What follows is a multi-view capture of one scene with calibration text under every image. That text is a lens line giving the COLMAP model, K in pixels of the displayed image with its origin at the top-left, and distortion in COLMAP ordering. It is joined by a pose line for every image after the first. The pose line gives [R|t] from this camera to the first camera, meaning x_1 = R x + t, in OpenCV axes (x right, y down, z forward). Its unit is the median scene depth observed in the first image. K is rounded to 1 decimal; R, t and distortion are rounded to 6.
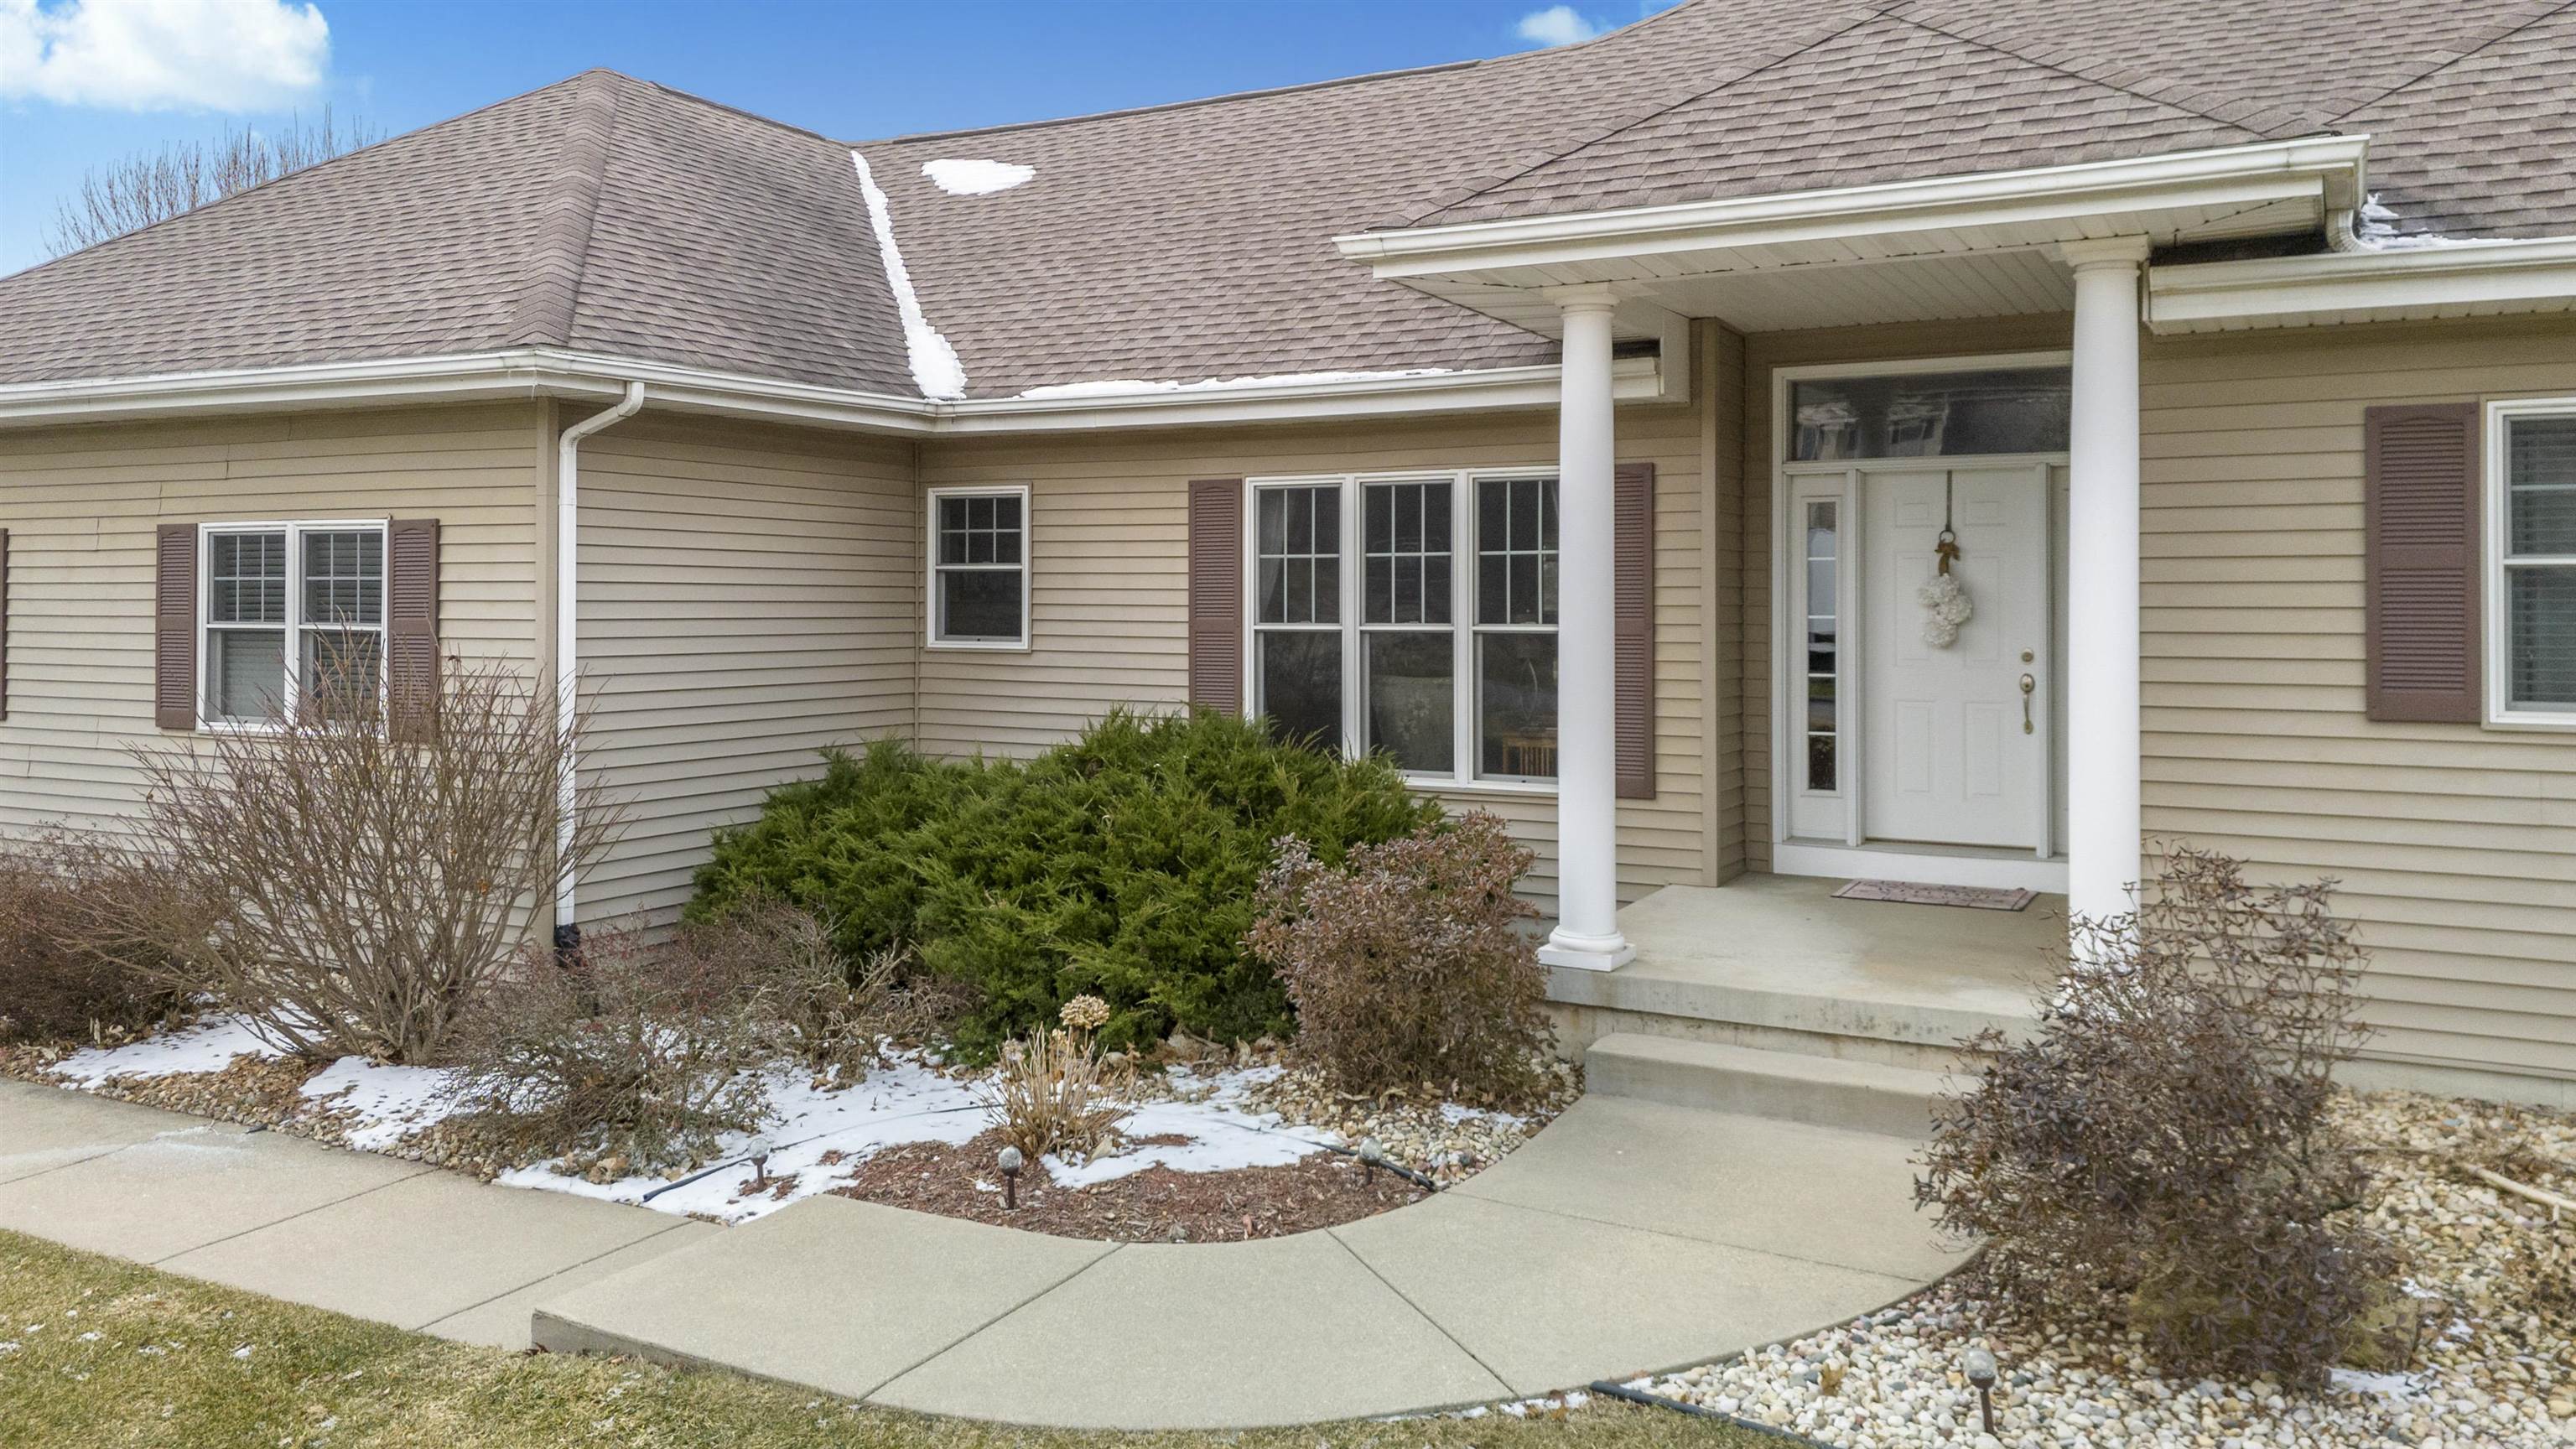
lens RADIAL K [[1952.6, 0, 1277.3], [0, 1952.6, 591.5], [0, 0, 1]] dist [0.027865, 0.005842]
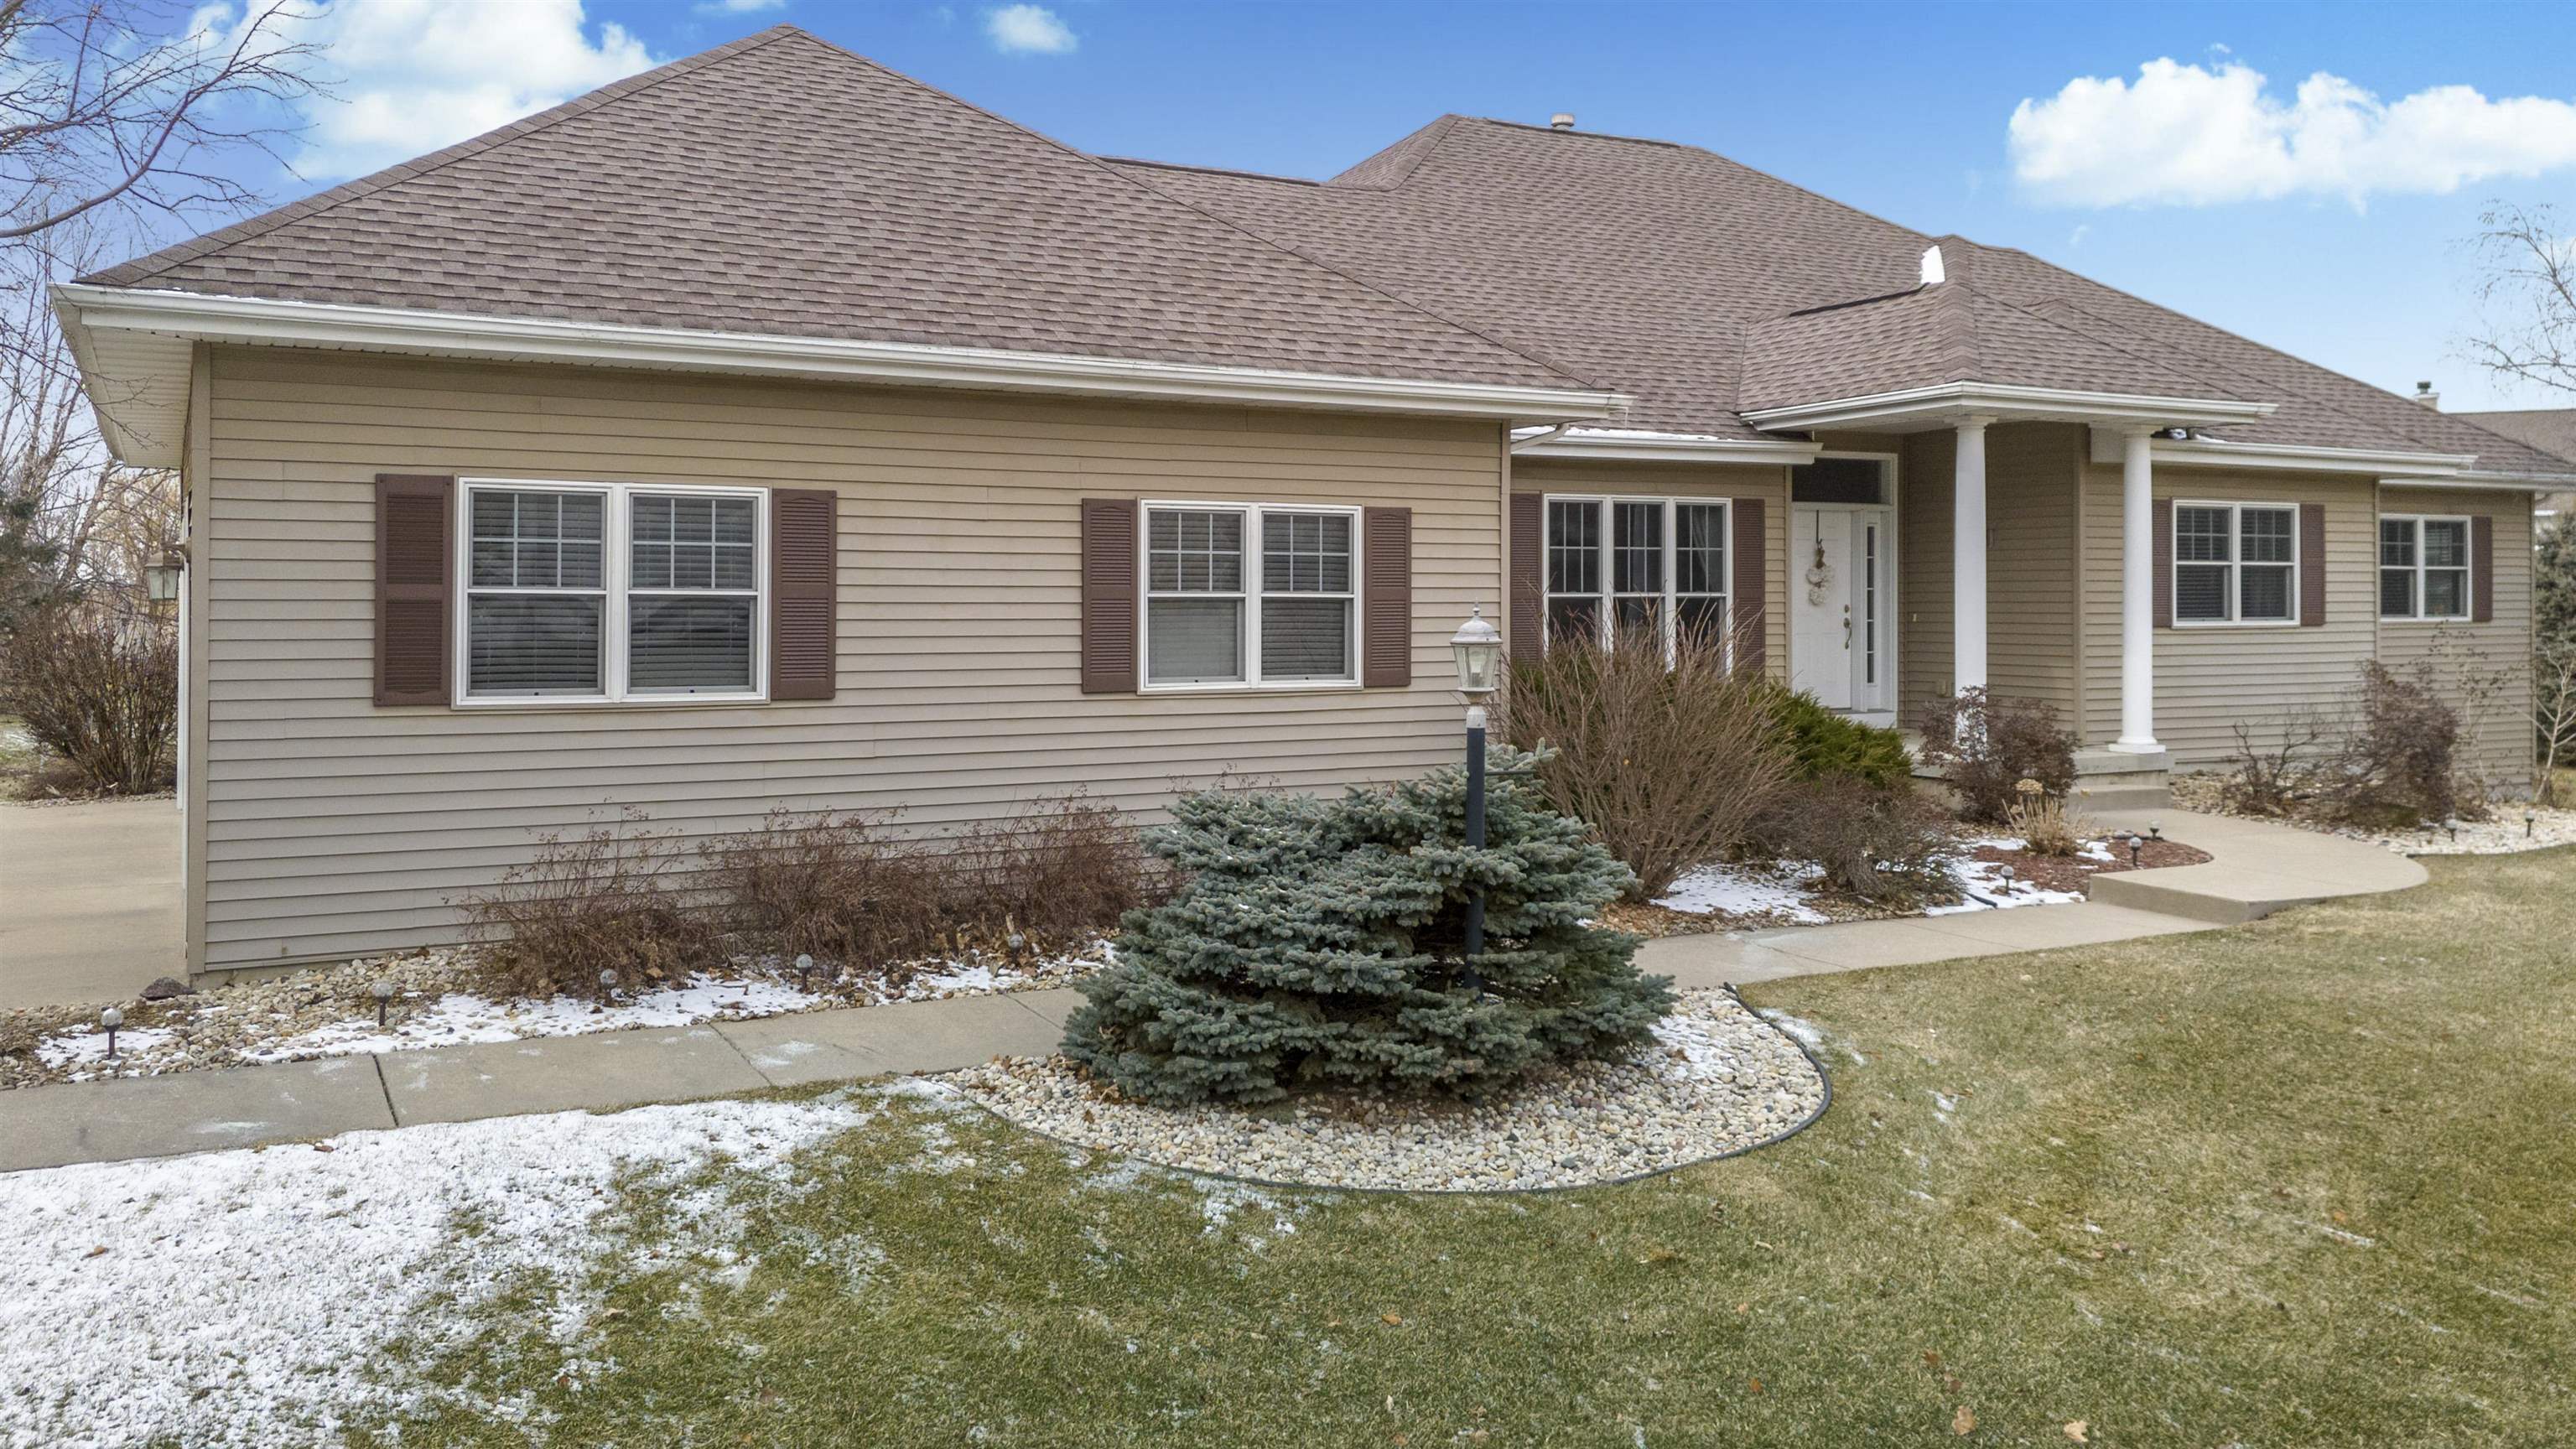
lens RADIAL K [[2028.5, 0, 1284.5], [0, 2028.5, 534.8], [0, 0, 1]] dist [0.051596, -0.002658]
pose [[0.552967, 0.023019, 0.832885, -1.431459], [-0.002894, 0.999665, -0.025708, 0.012667], [-0.833198, 0.011805, 0.552848, 0.328442]]
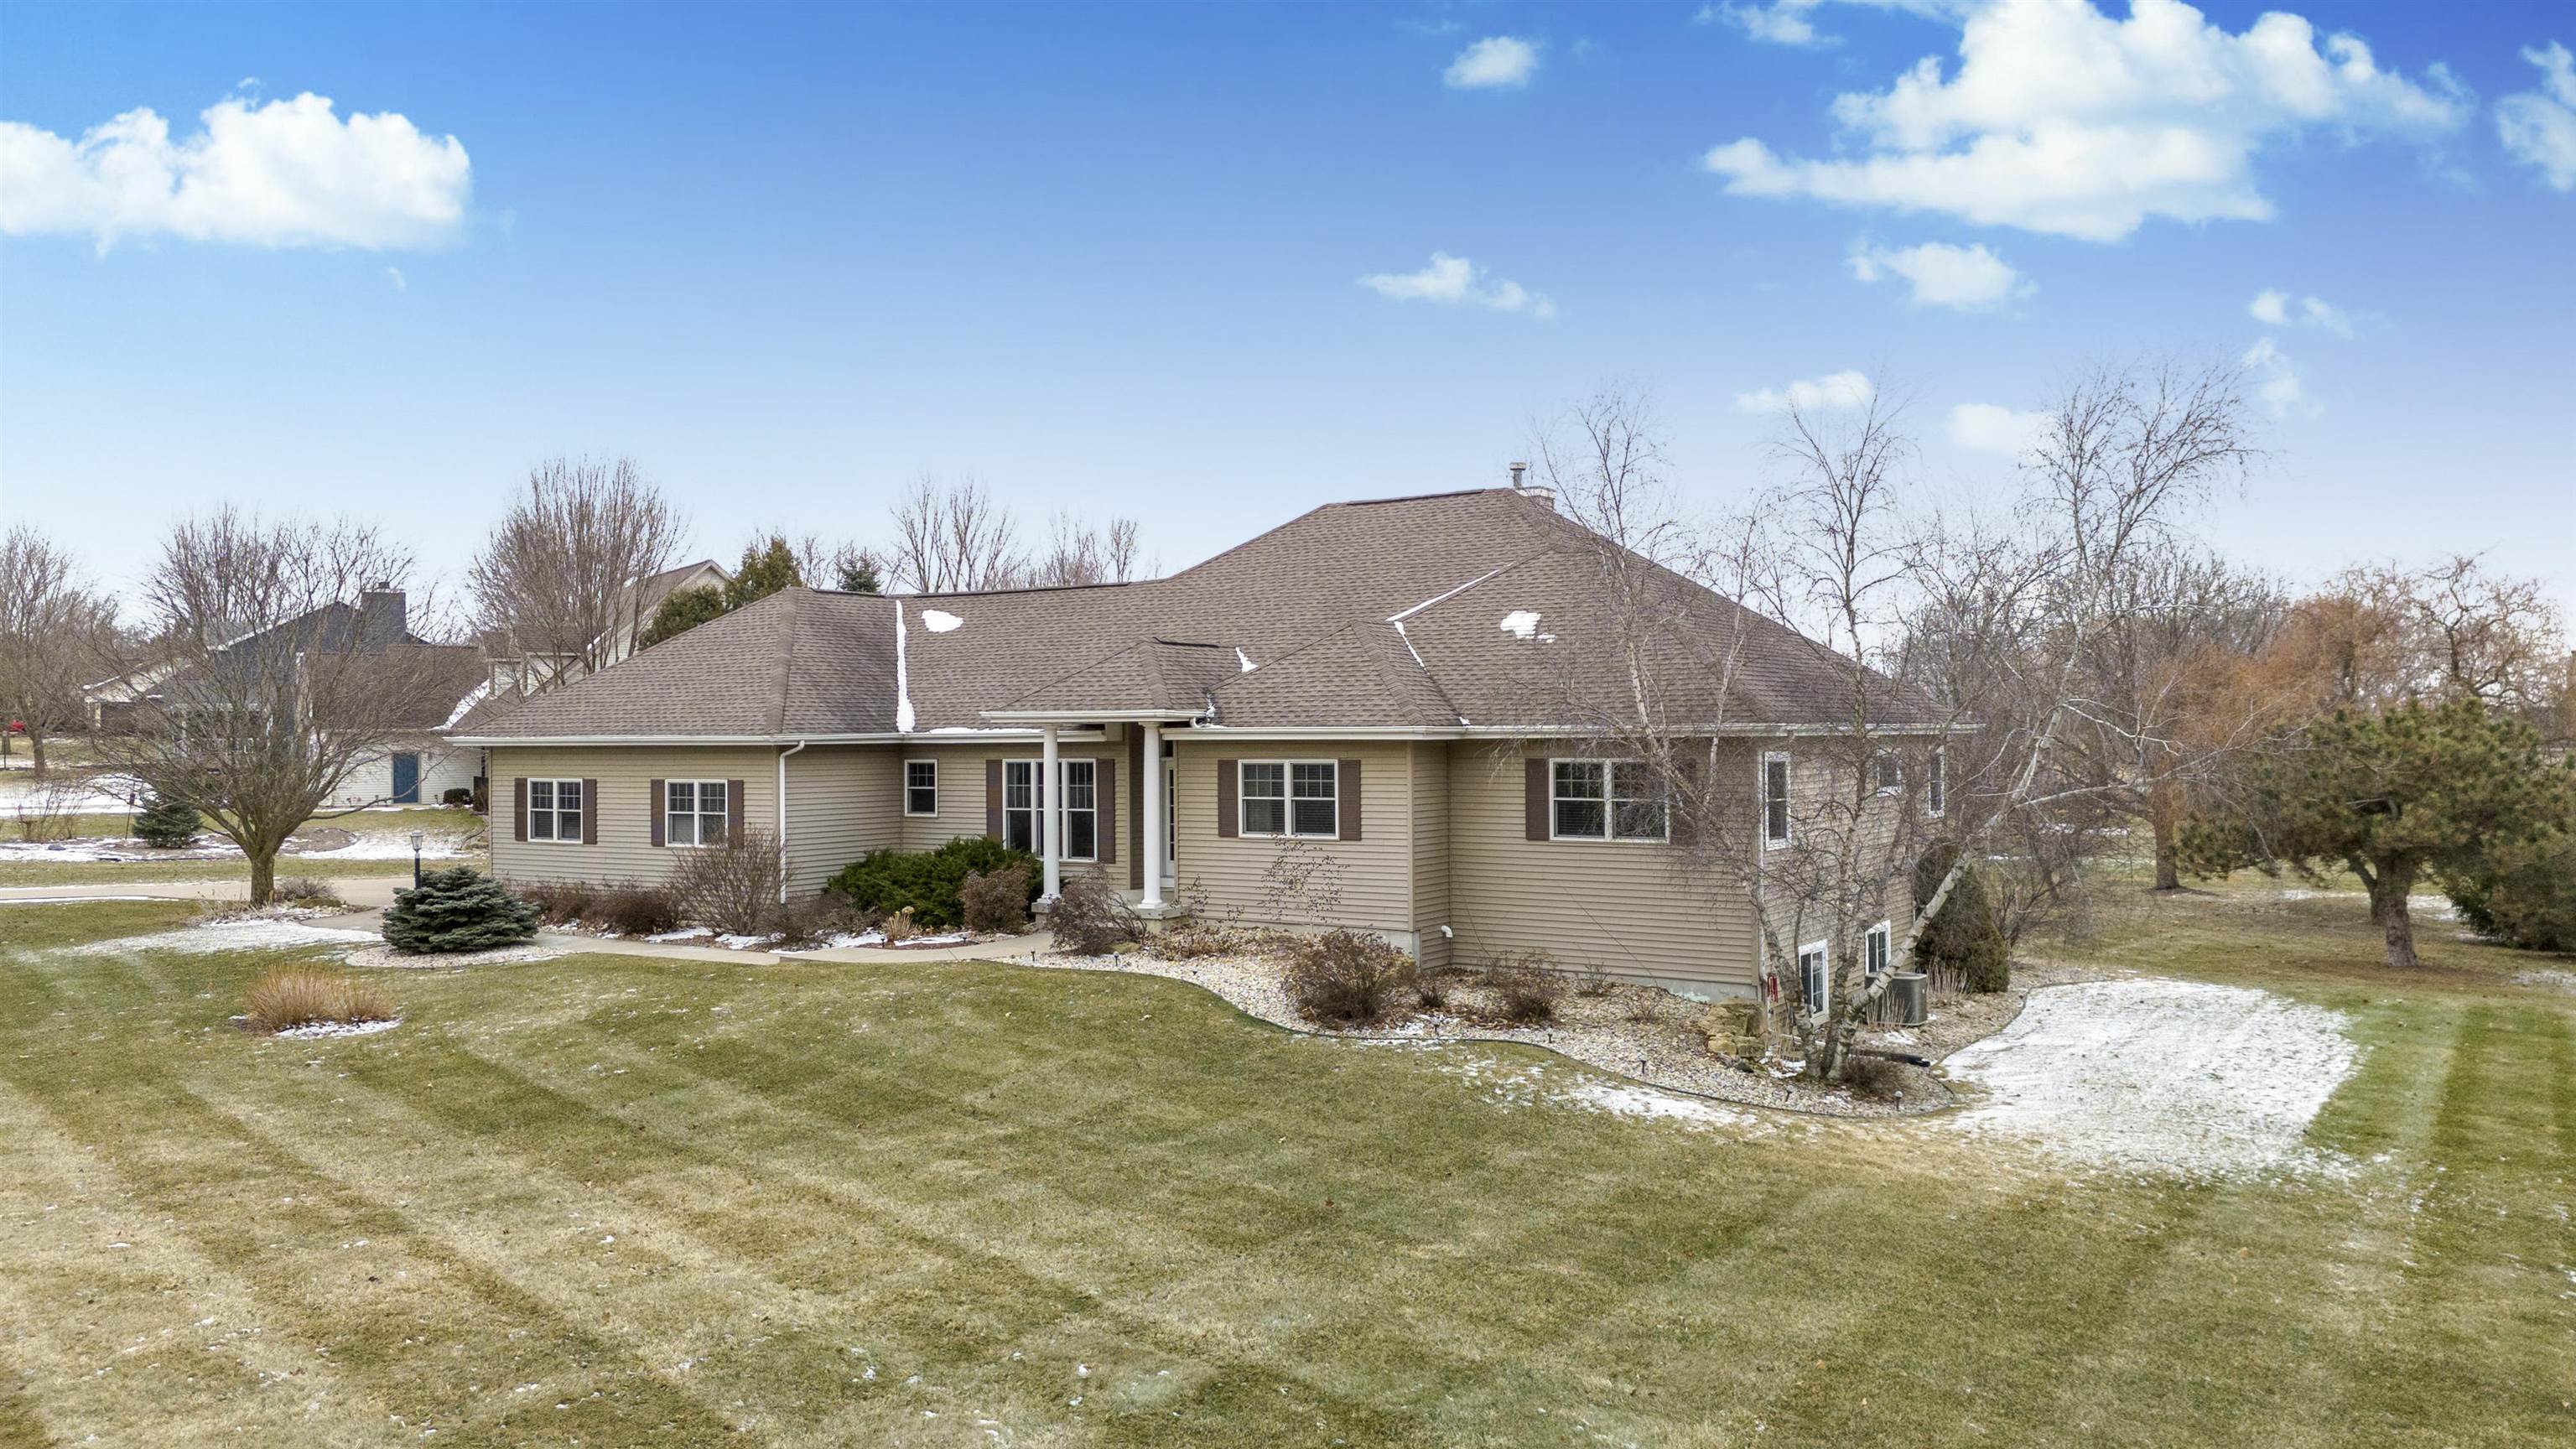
lens RADIAL K [[1917.5, 0, 1288.0], [0, 1917.5, 724.5], [0, 0, 1]] dist [0.080225, -0.078173]
pose [[0.996227, -0.012697, -0.085847, 0.691397], [0.012906, 0.999915, 0.001875, -0.114529], [0.085816, -0.002976, 0.996307, -1.947678]]
